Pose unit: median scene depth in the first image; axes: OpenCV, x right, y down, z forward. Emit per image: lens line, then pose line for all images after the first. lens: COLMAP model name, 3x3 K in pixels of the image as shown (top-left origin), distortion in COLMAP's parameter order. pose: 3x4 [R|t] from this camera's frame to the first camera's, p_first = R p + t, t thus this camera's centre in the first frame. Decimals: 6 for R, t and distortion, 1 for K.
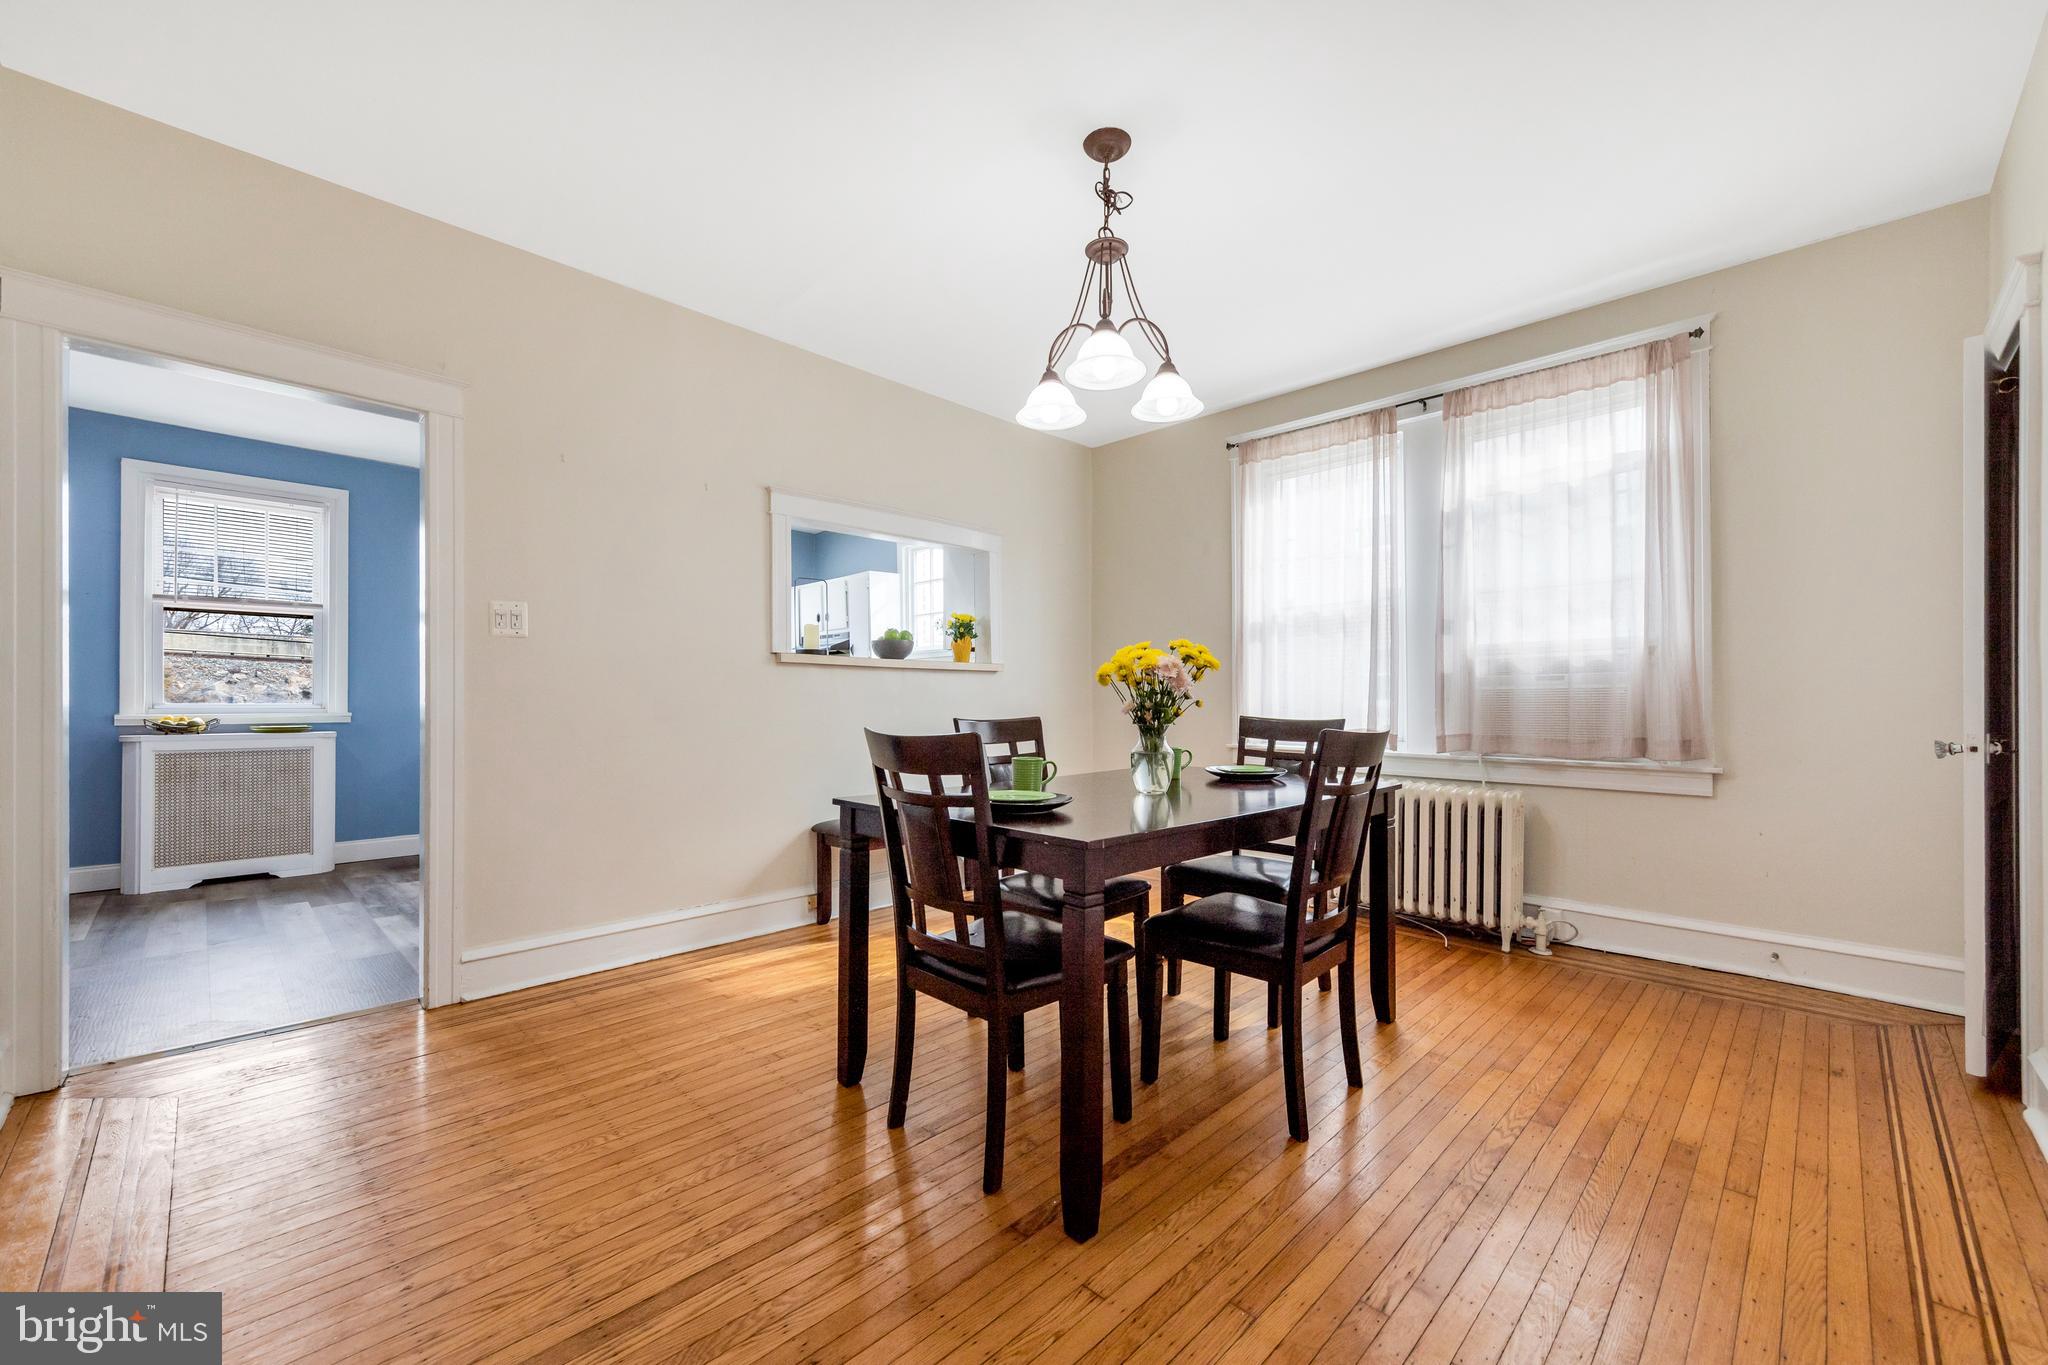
lens RADIAL K [[809.0, 0, 1035.9], [0, 809.0, 697.4], [0, 0, 1]] dist [0.008130, 0.000408]
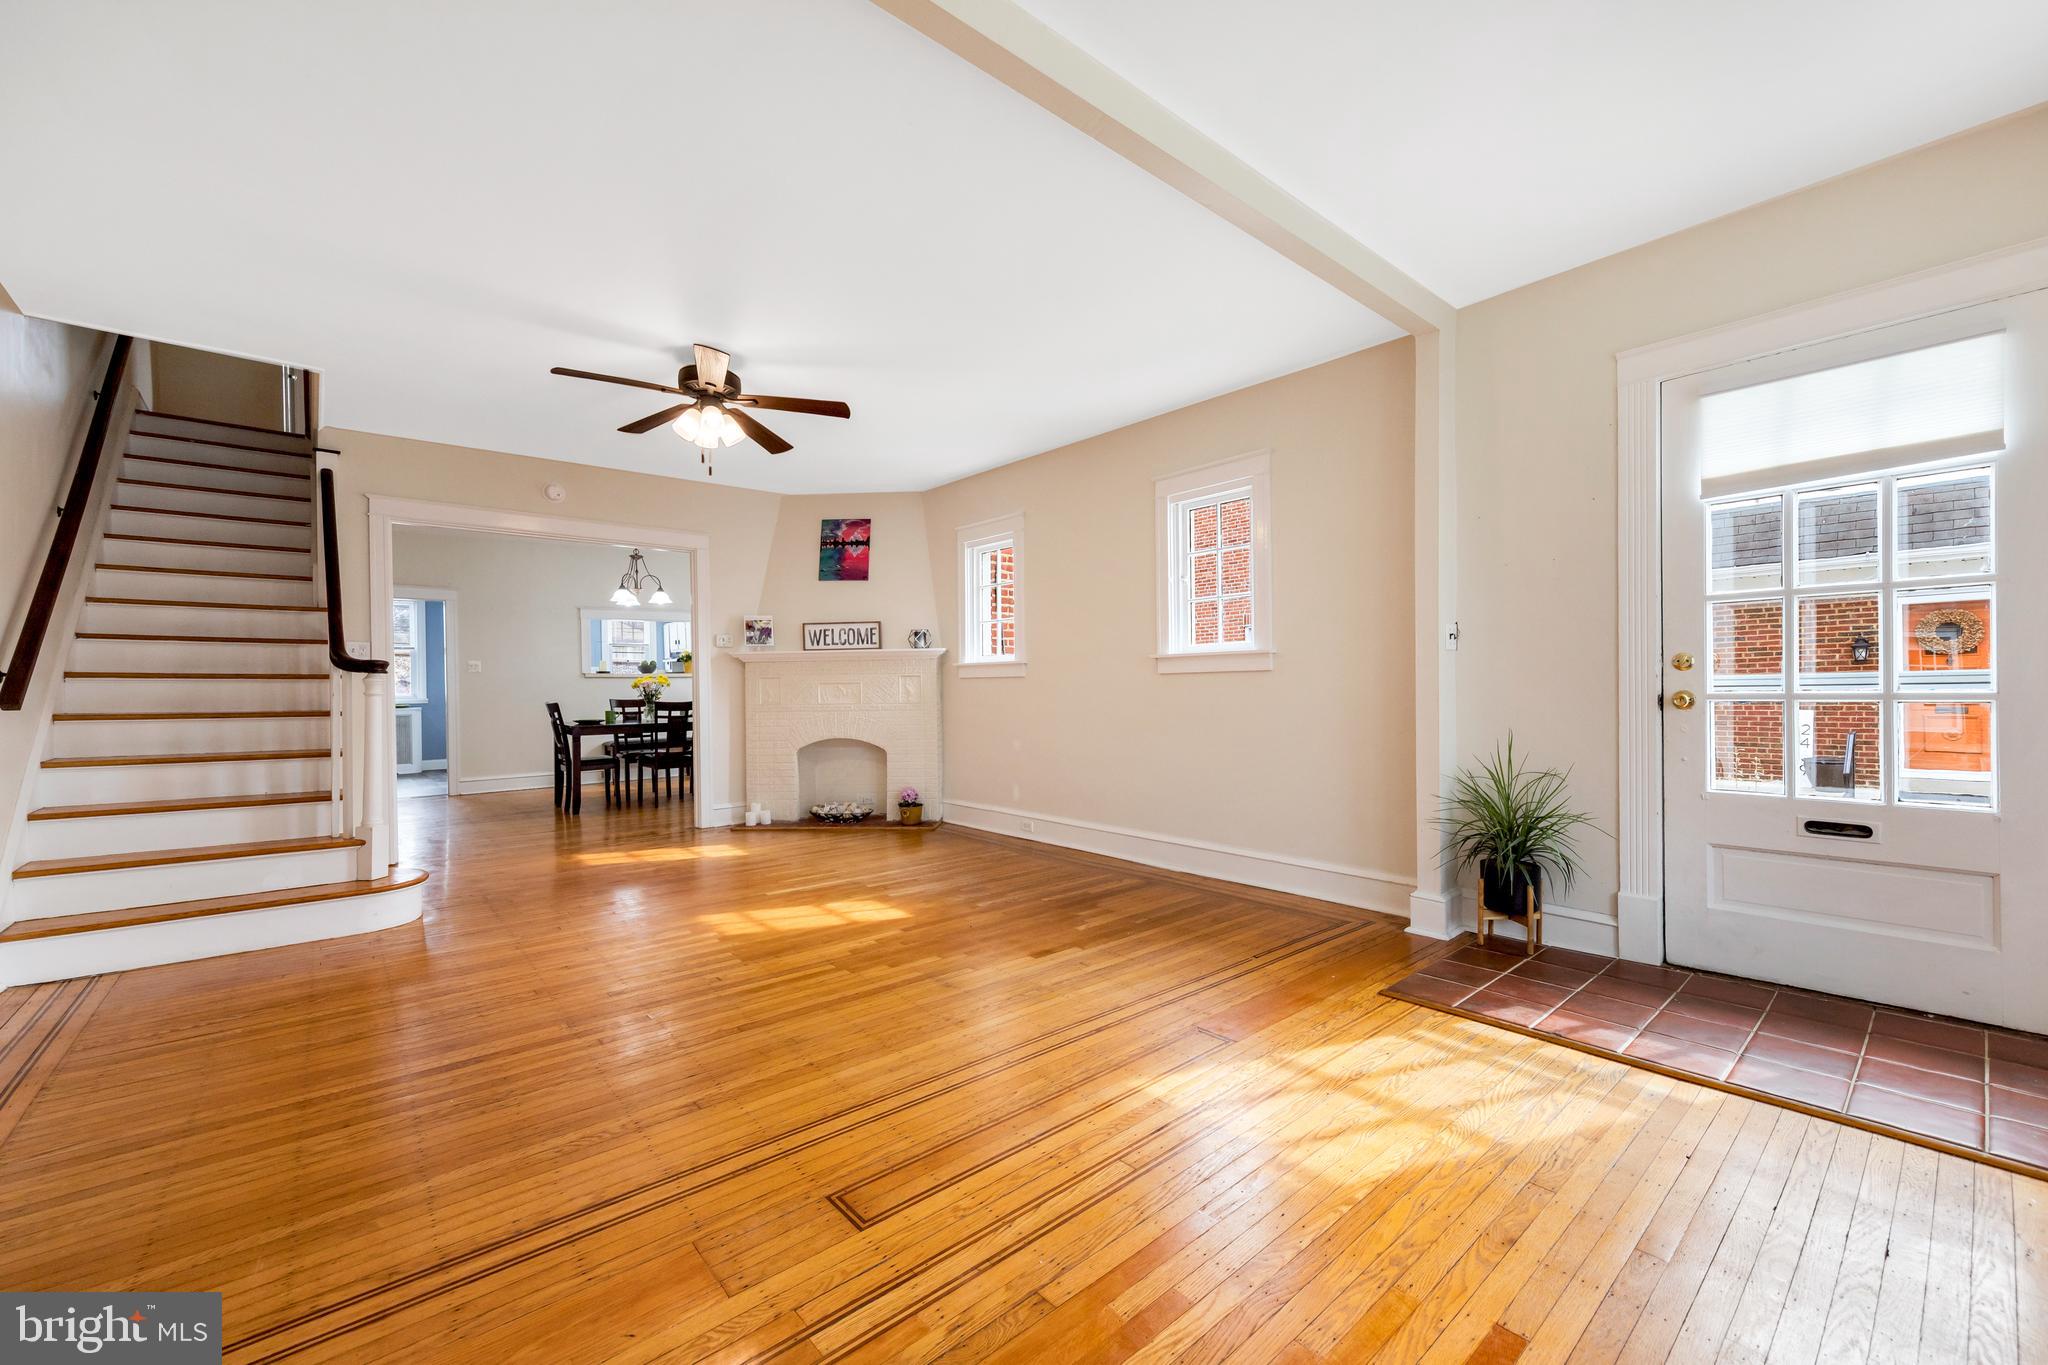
lens RADIAL K [[809.0, 0, 1015.6], [0, 809.0, 691.0], [0, 0, 1]] dist [0.008130, 0.000408]
pose [[0.996399, -0.008496, -0.084365, 0.971012], [0.009963, 0.999806, 0.016983, -0.024783], [0.084204, -0.017763, 0.996290, -1.103070]]
